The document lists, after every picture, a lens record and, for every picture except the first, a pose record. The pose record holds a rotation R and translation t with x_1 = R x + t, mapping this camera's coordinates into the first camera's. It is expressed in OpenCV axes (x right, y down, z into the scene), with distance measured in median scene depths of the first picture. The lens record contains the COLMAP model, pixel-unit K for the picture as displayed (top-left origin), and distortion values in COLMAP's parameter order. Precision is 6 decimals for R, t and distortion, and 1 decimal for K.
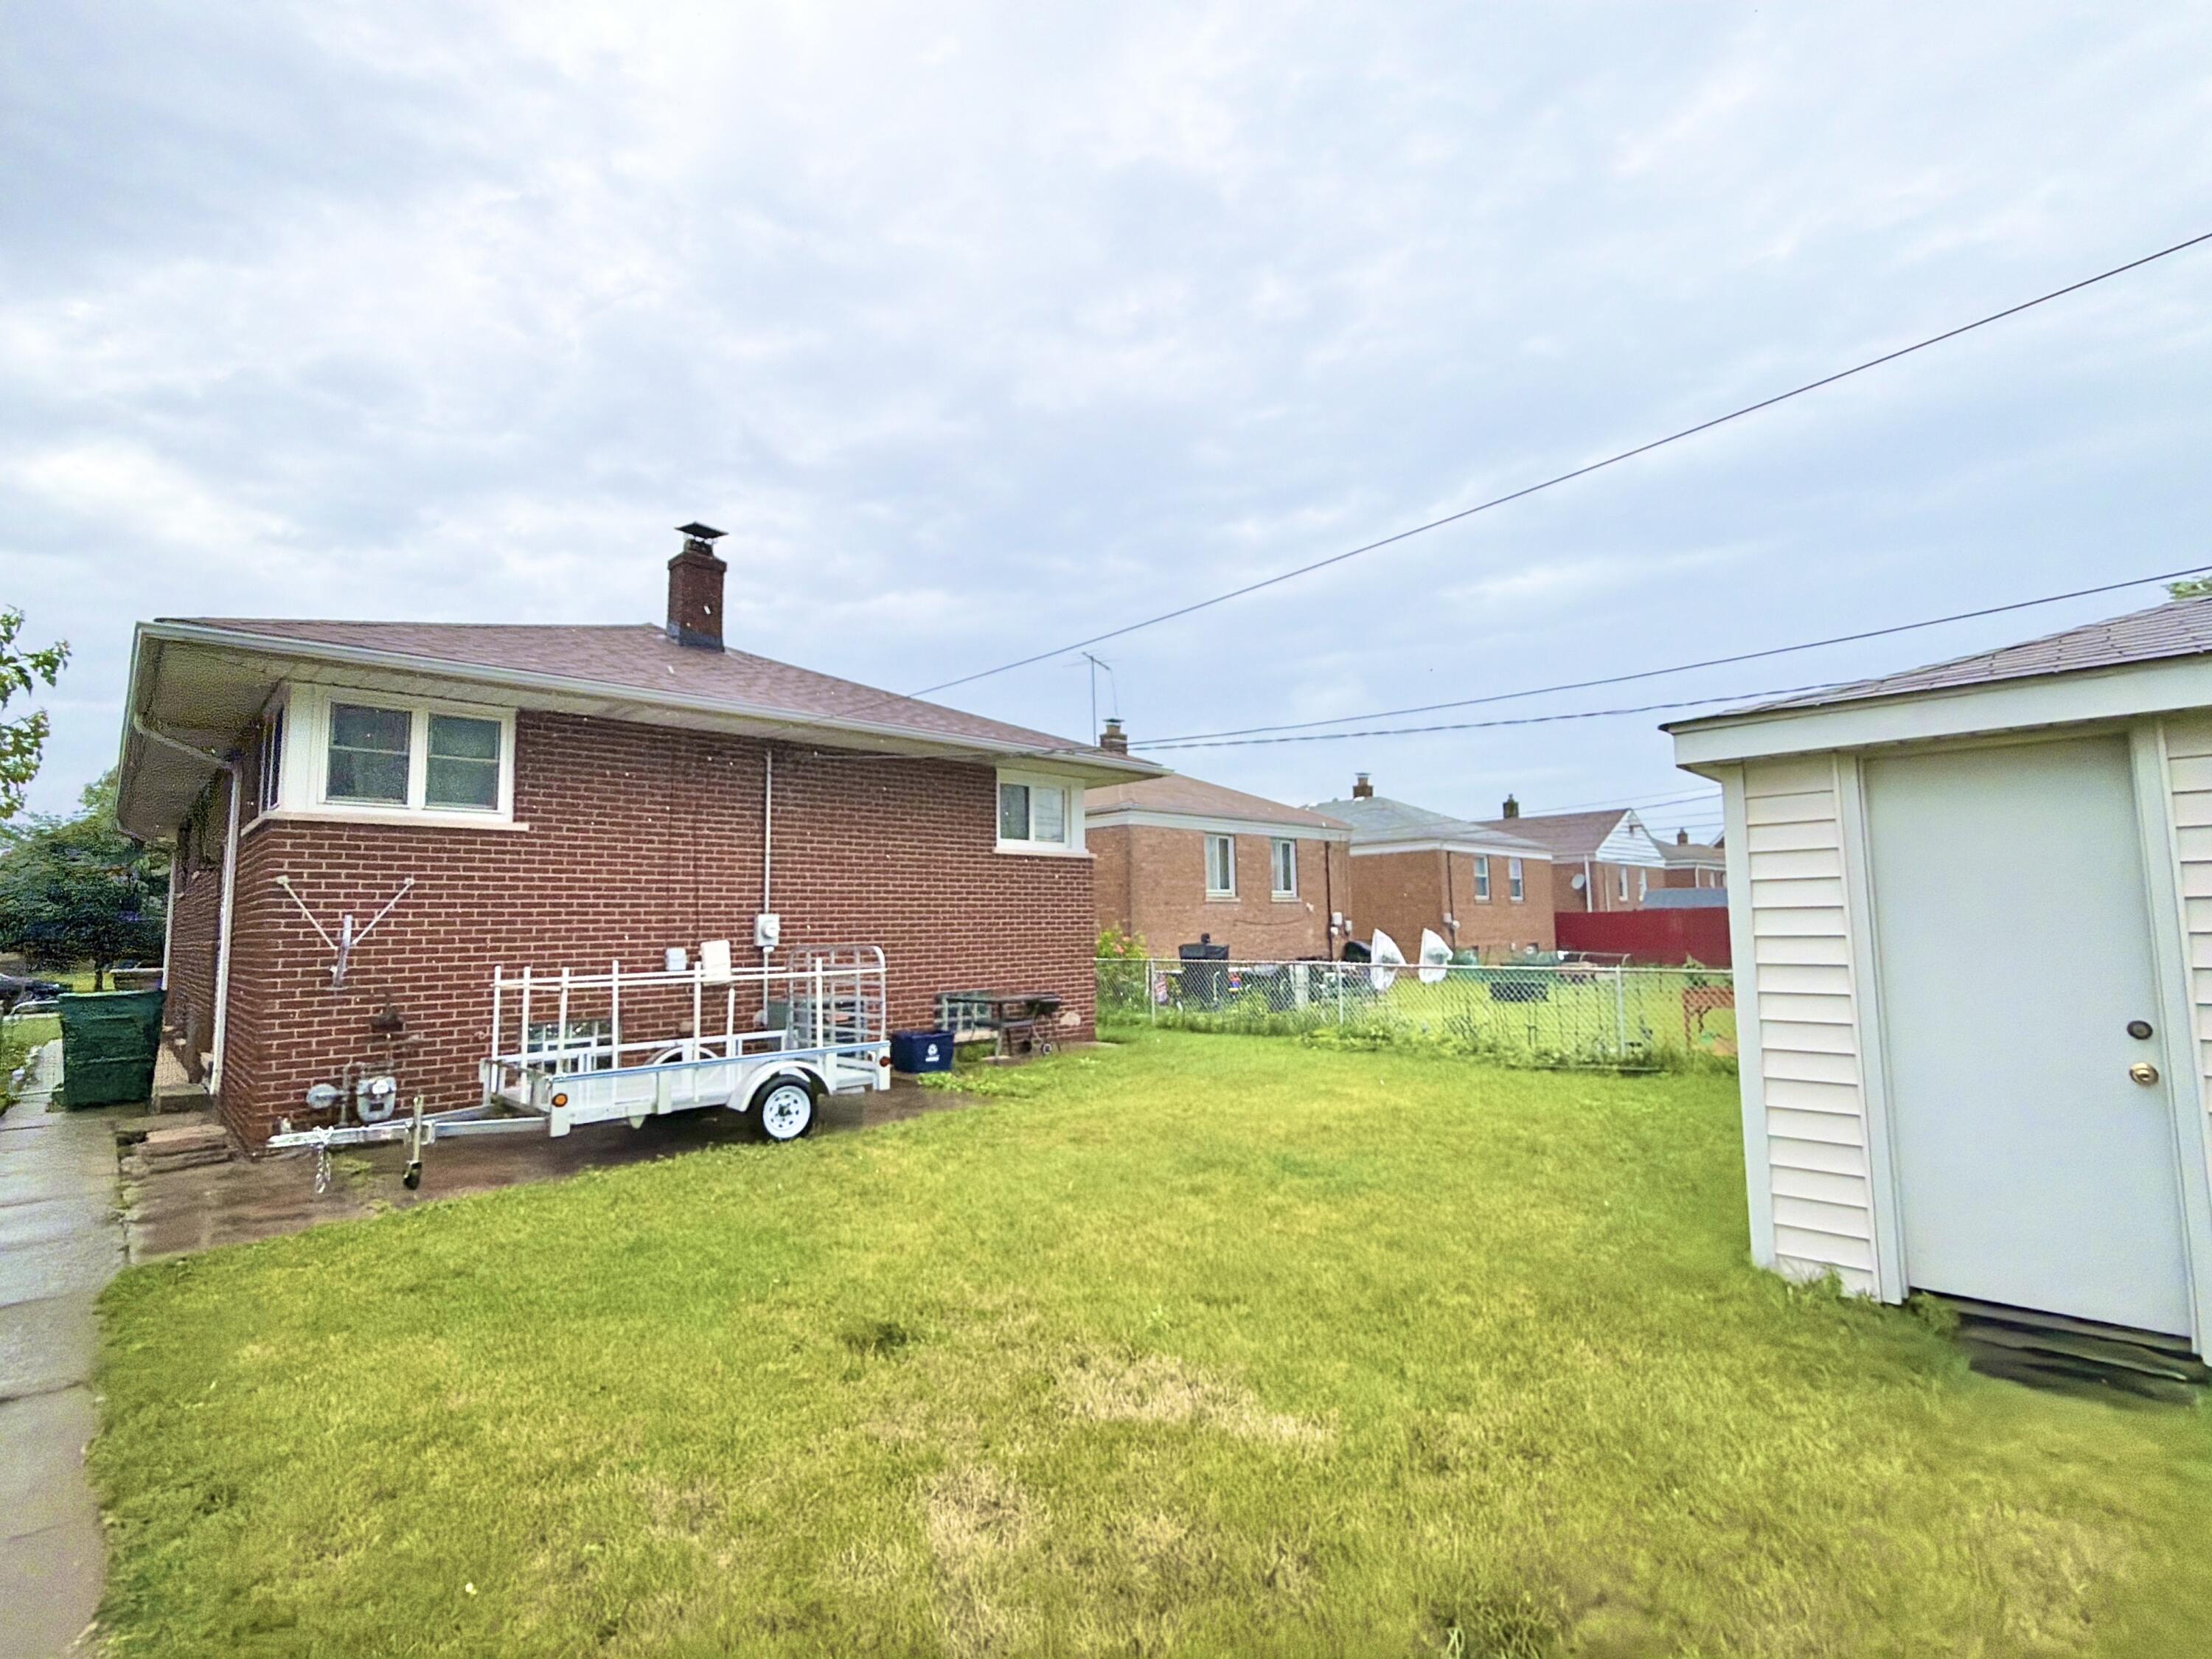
lens RADIAL K [[1012.1, 0, 1109.2], [0, 1012.1, 831.6], [0, 0, 1]] dist [-0.004421, -0.000845]
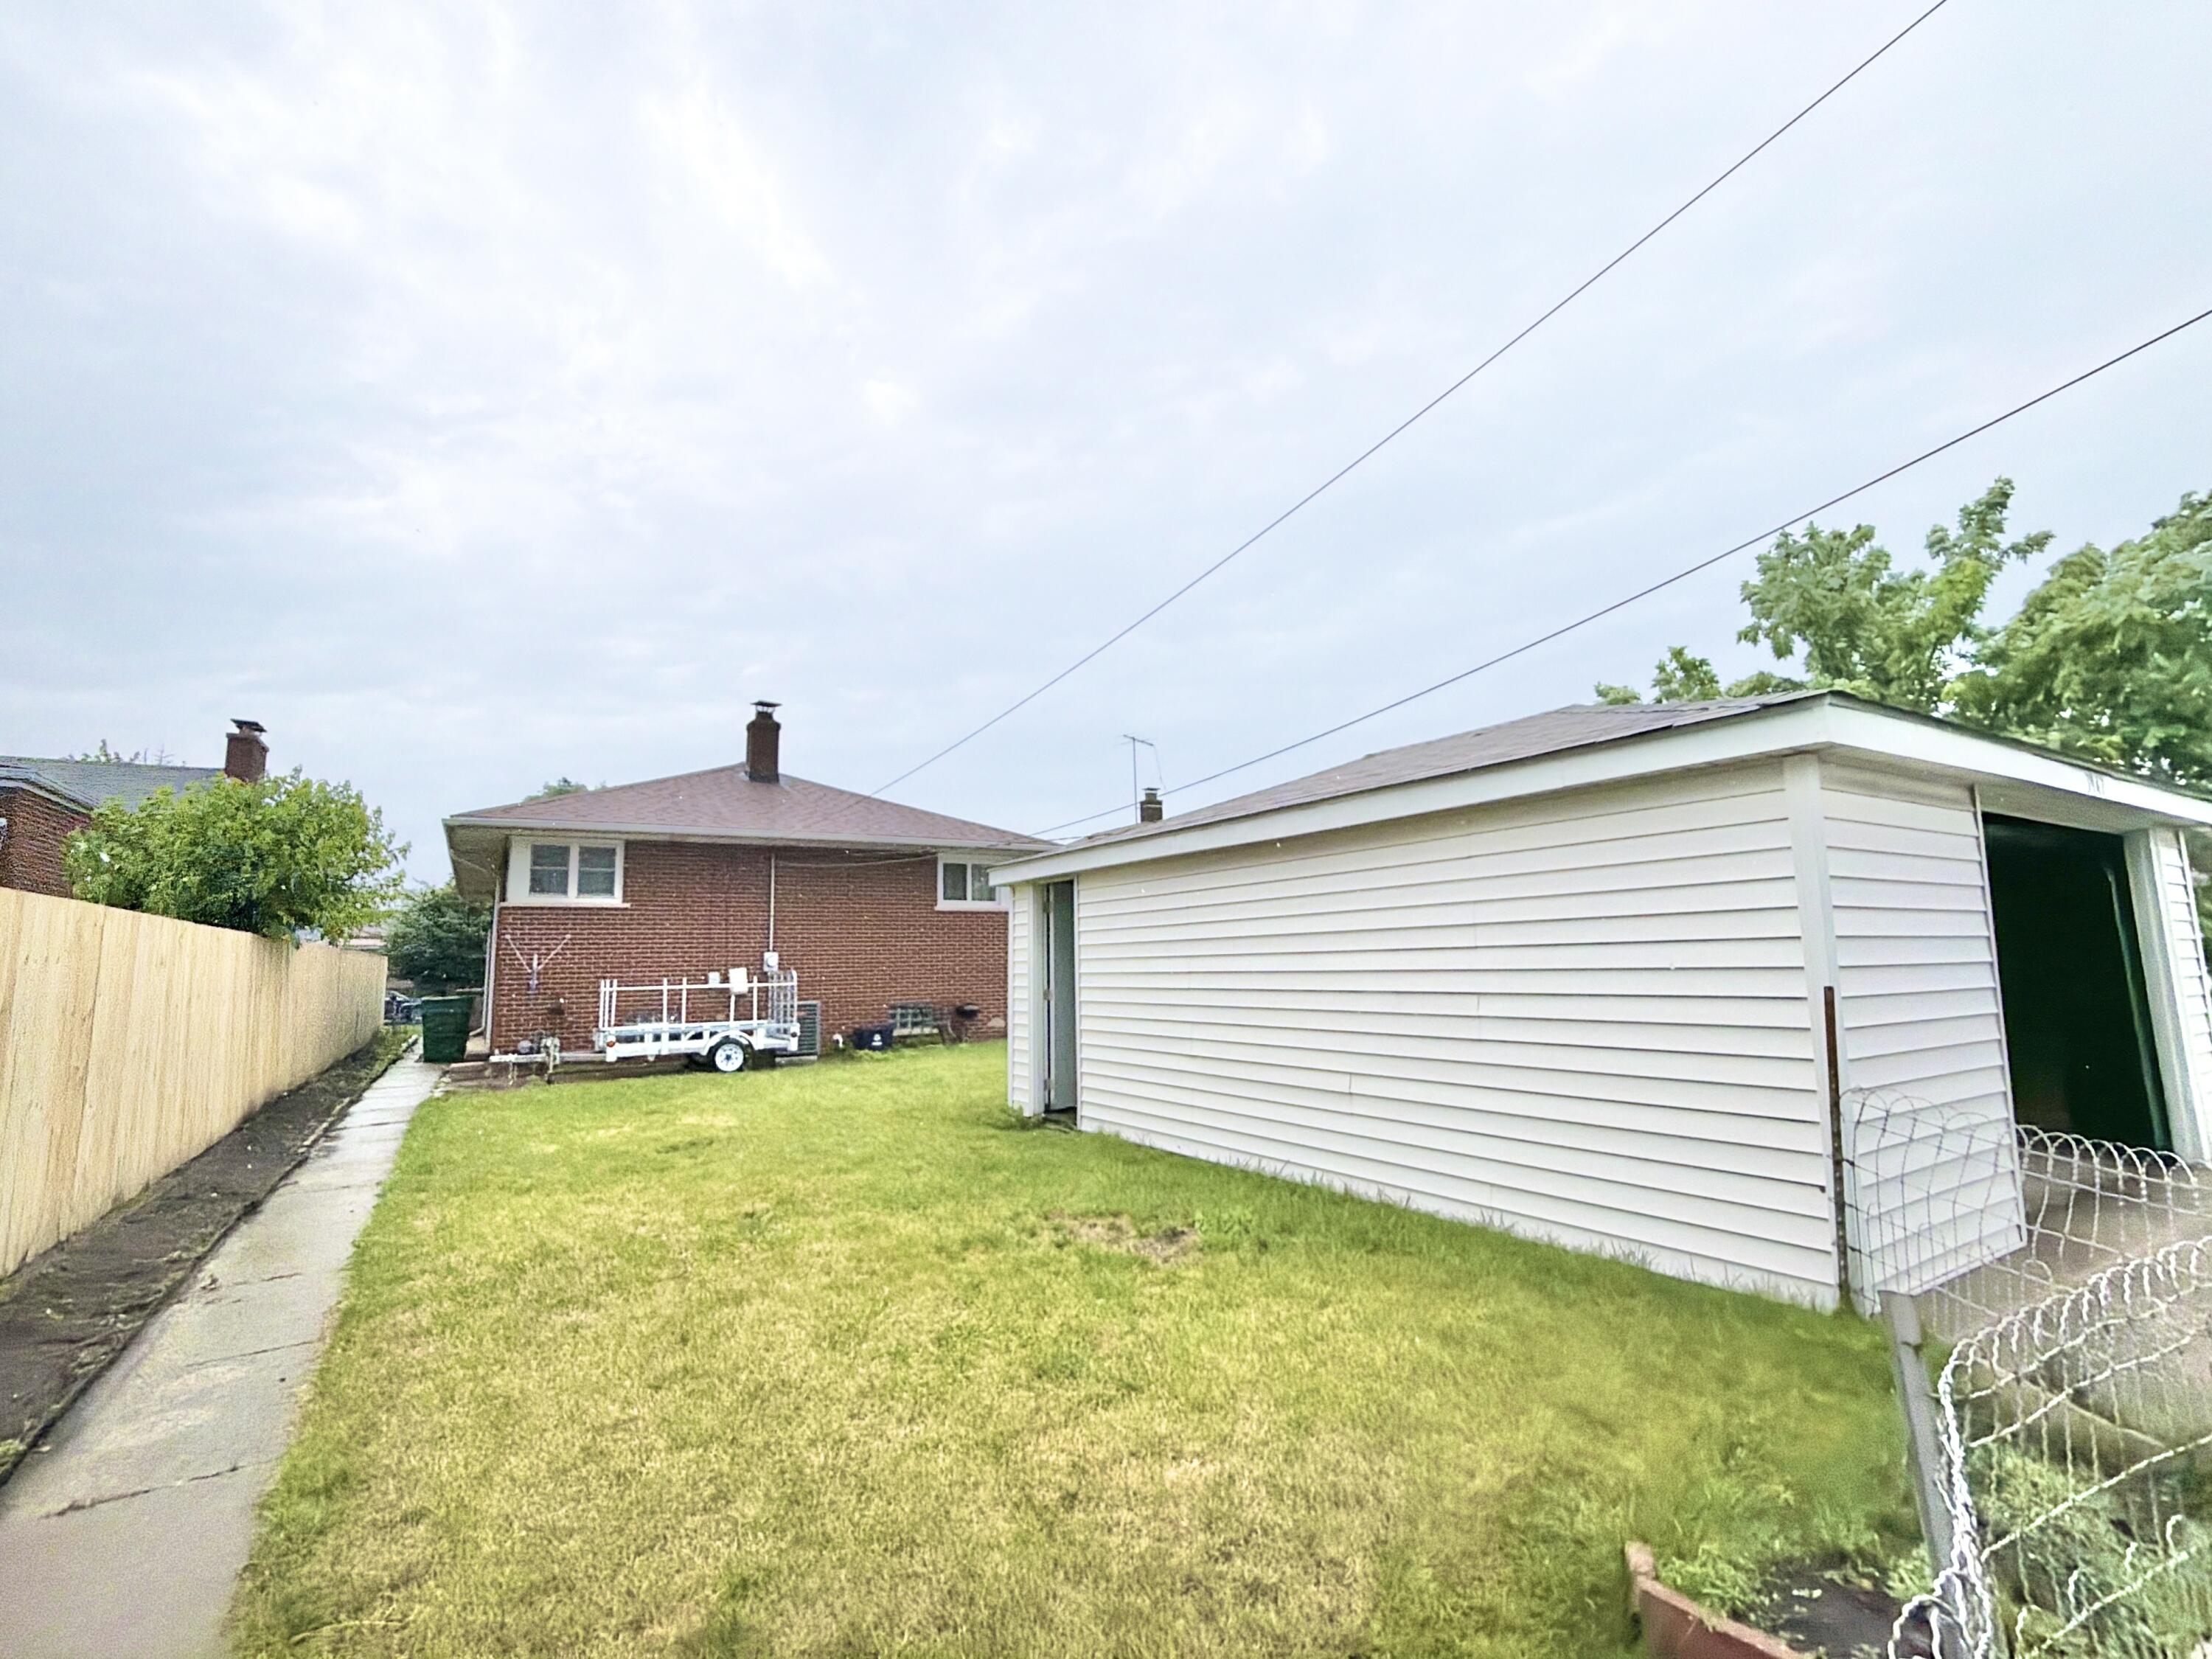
lens RADIAL K [[1012.1, 0, 1102.3], [0, 1012.1, 837.3], [0, 0, 1]] dist [-0.004421, -0.000845]
pose [[0.972531, -0.031158, -0.230679, 0.623330], [0.024901, 0.999240, -0.029987, -0.047354], [0.231438, 0.023419, 0.972568, -0.532168]]
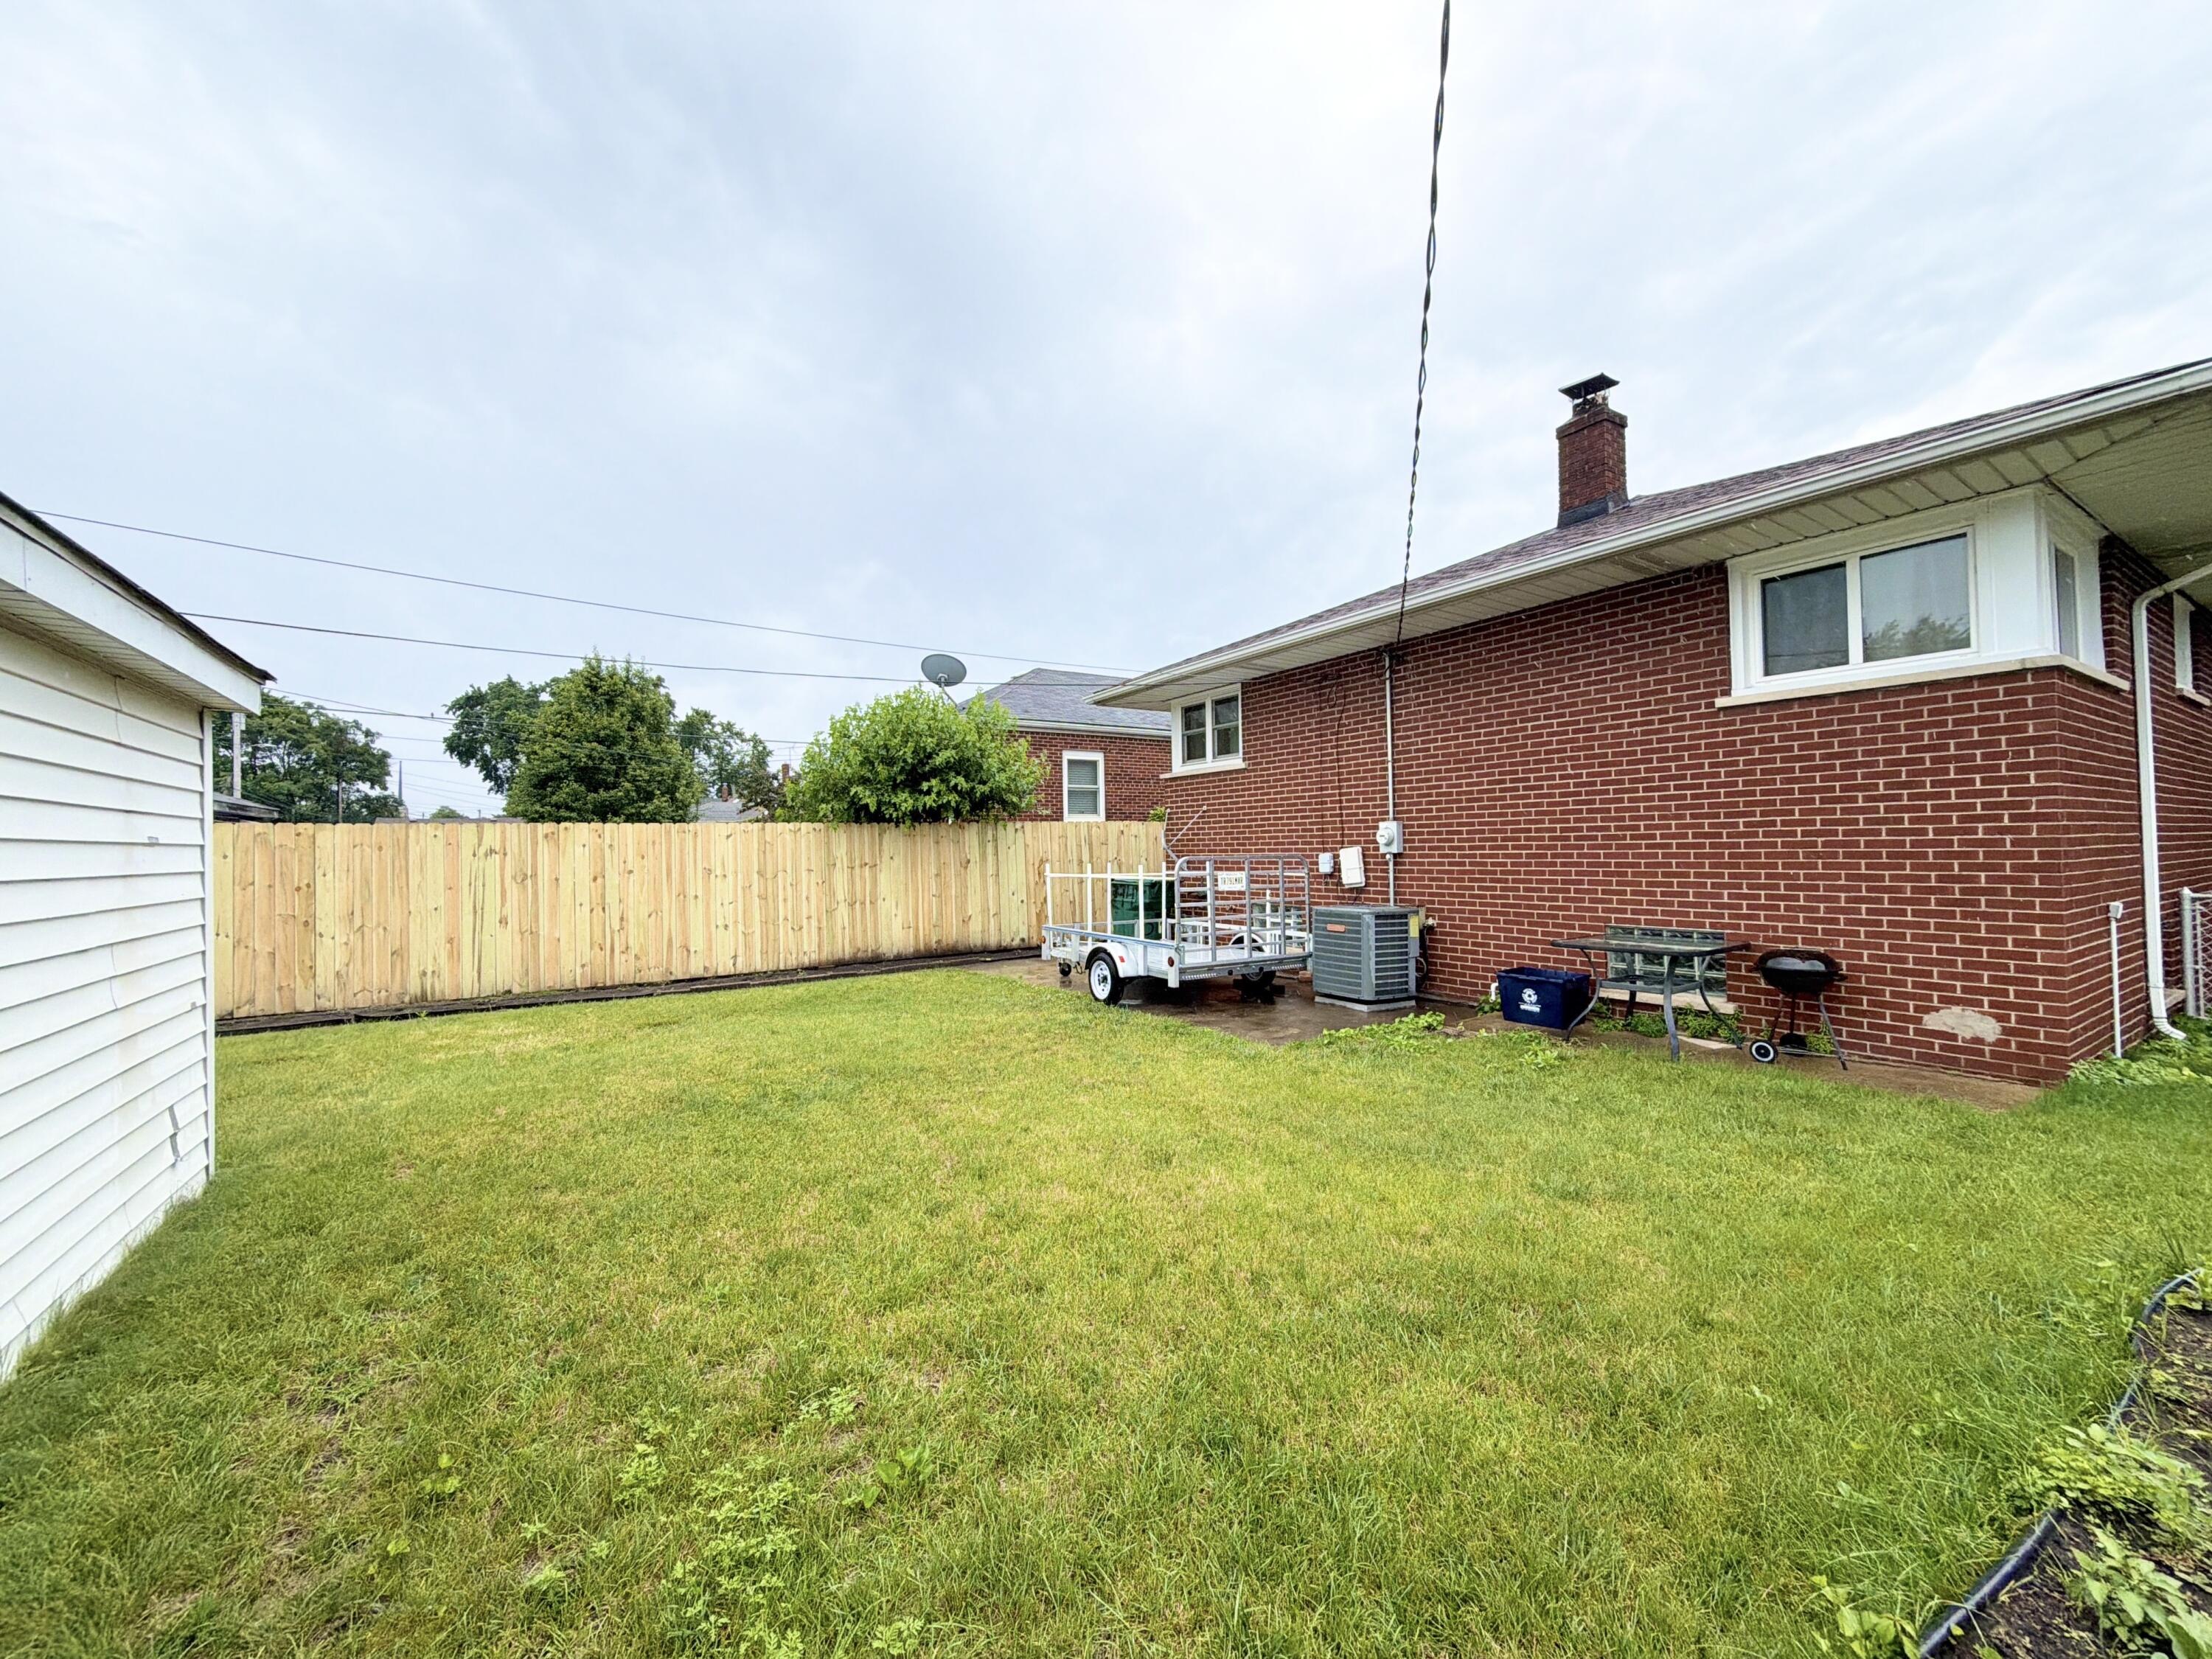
lens RADIAL K [[878.8, 0, 1102.4], [0, 878.8, 826.3], [0, 0, 1]] dist [-0.000995, -0.000585]
pose [[-0.217598, 0.002905, -0.976034, 0.615121], [0.115609, 0.993033, -0.022818, 0.078510], [0.969168, -0.117803, -0.216418, 0.975269]]
